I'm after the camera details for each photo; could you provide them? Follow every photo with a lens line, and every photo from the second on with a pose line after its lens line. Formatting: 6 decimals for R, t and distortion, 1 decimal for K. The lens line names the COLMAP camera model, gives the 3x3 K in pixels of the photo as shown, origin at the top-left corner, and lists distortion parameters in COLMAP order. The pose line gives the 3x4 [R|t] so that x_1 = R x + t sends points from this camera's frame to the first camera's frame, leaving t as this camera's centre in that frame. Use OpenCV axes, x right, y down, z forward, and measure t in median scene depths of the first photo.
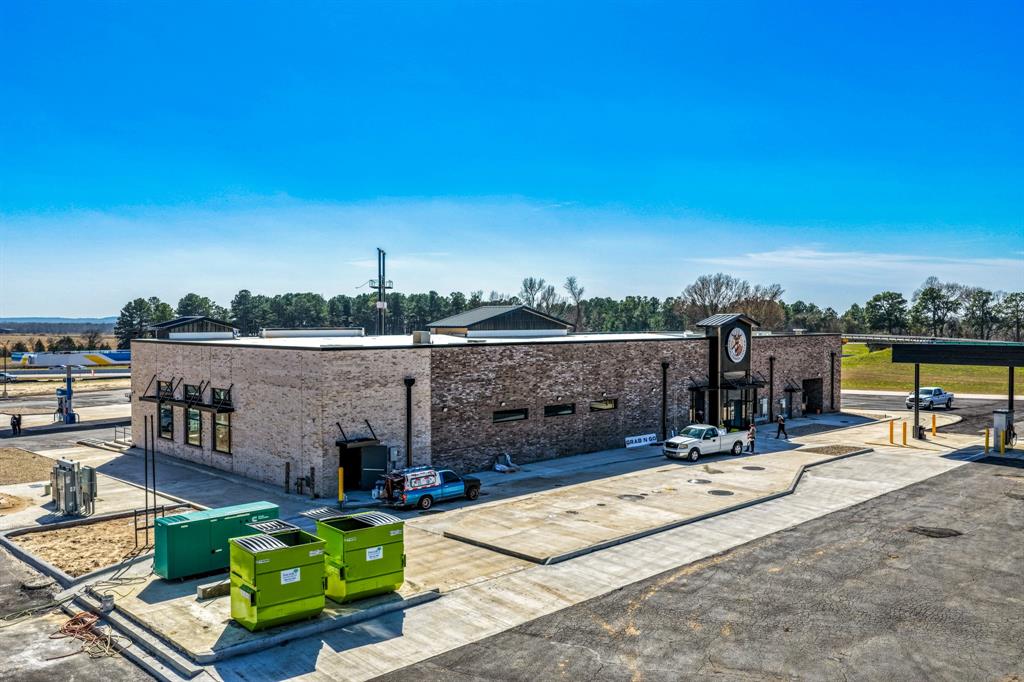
lens RADIAL K [[855.6, 0, 512.0], [0, 855.6, 341.0], [0, 0, 1]] dist [0.005789, 0.002717]
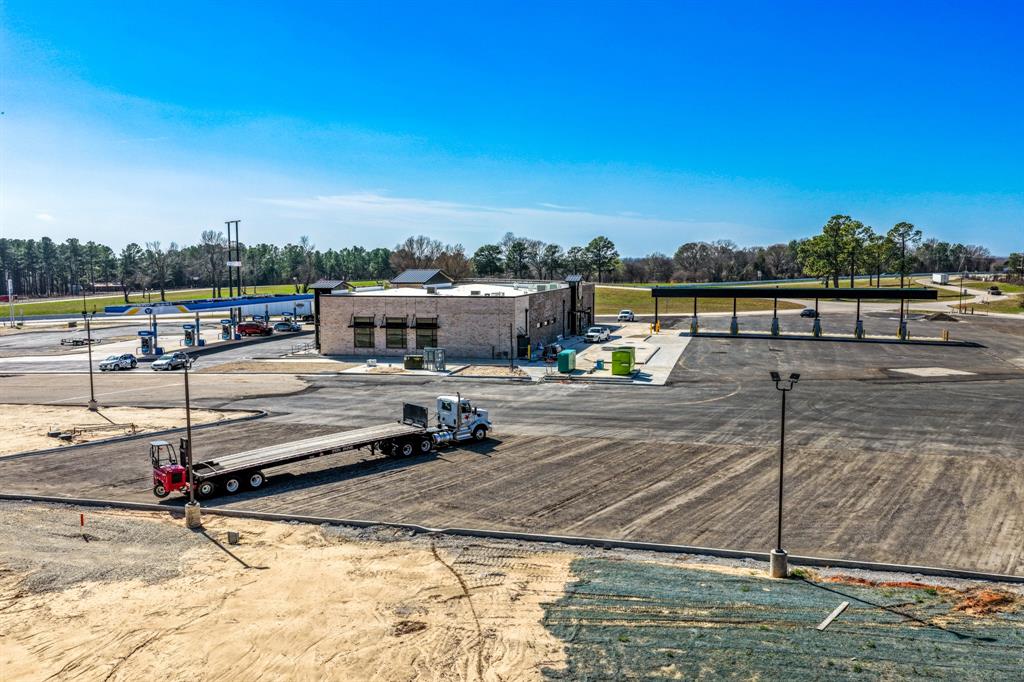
lens RADIAL K [[855.6, 0, 512.0], [0, 855.6, 341.0], [0, 0, 1]] dist [0.005789, 0.002717]
pose [[0.869321, -0.049352, 0.491777, -1.028862], [0.014016, 0.997064, 0.075283, -0.041852], [-0.494048, -0.058552, 0.867461, -0.839686]]
